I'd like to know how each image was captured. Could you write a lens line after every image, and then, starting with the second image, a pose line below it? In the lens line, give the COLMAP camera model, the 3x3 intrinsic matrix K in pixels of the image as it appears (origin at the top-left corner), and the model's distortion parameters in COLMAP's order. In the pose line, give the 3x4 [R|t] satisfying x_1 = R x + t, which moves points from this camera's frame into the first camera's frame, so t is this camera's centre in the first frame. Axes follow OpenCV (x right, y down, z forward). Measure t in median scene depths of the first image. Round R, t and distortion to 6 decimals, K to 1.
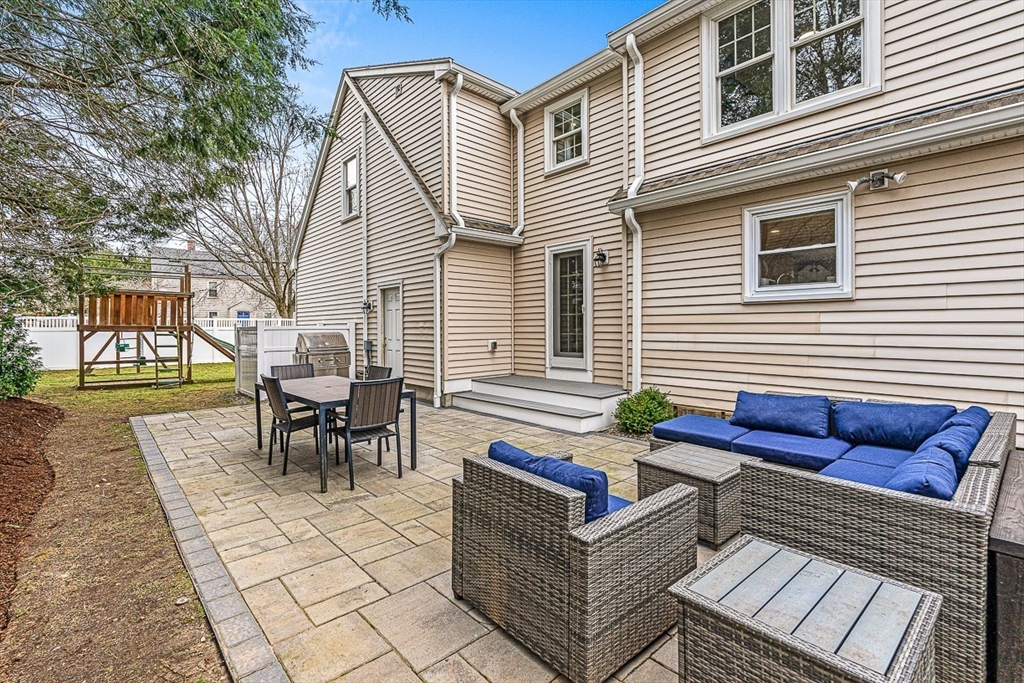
lens RADIAL K [[454.3, 0, 512.0], [0, 454.3, 341.5], [0, 0, 1]] dist [-0.022130, -0.000068]
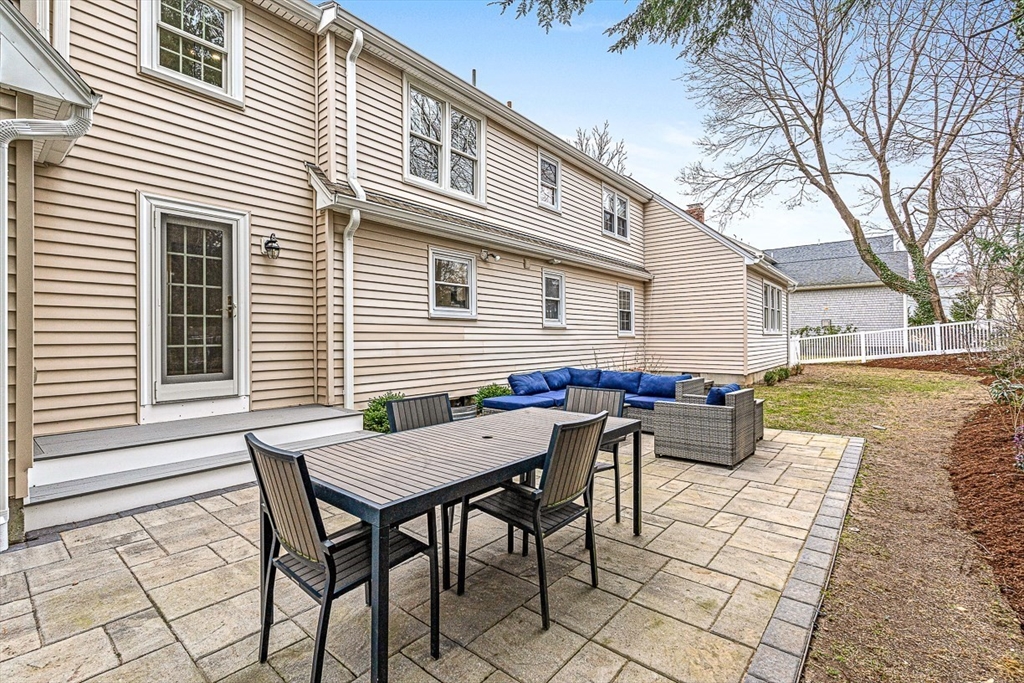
lens RADIAL K [[462.1, 0, 512.6], [0, 462.1, 334.0], [0, 0, 1]] dist [0.020179, 0.000024]
pose [[-0.127344, 0.008810, 0.991819, -0.871203], [0.031025, 0.999507, -0.004894, -0.023418], [-0.991373, 0.030147, -0.127555, 0.939349]]
